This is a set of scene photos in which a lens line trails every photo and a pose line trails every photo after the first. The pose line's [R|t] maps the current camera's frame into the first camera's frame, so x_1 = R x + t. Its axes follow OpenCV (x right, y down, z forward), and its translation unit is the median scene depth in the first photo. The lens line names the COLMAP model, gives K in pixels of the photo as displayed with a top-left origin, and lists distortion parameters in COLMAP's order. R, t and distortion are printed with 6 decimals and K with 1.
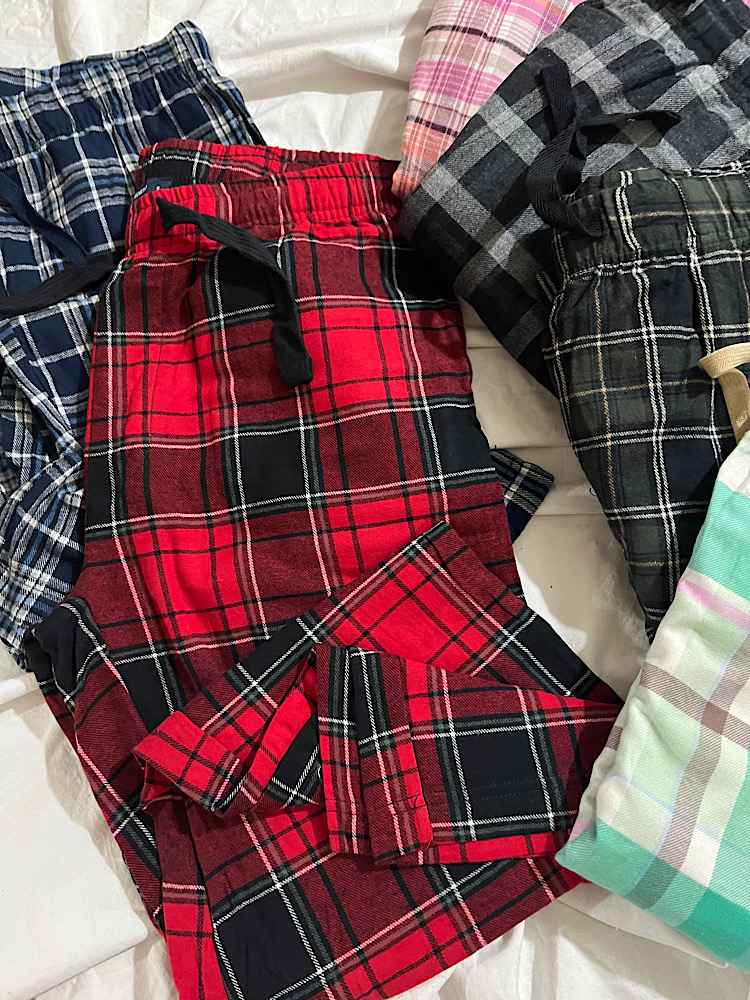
lens RADIAL K [[780.1, 0, 375.0], [0, 780.1, 500.0], [0, 0, 1]] dist [0.046131, -0.088306]
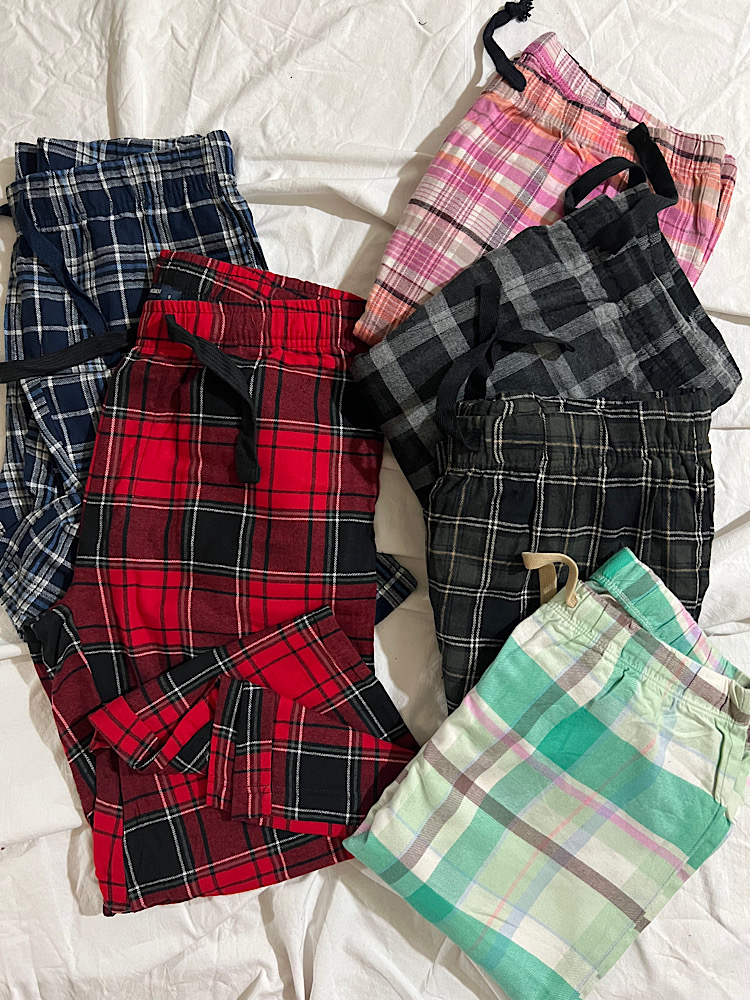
lens RADIAL K [[780.1, 0, 375.0], [0, 780.1, 500.0], [0, 0, 1]] dist [0.046131, -0.088306]
pose [[0.976663, 0.211995, 0.034459, 0.077399], [-0.214239, 0.950238, 0.226161, -0.477176], [0.015201, -0.228266, 0.973480, -0.319338]]
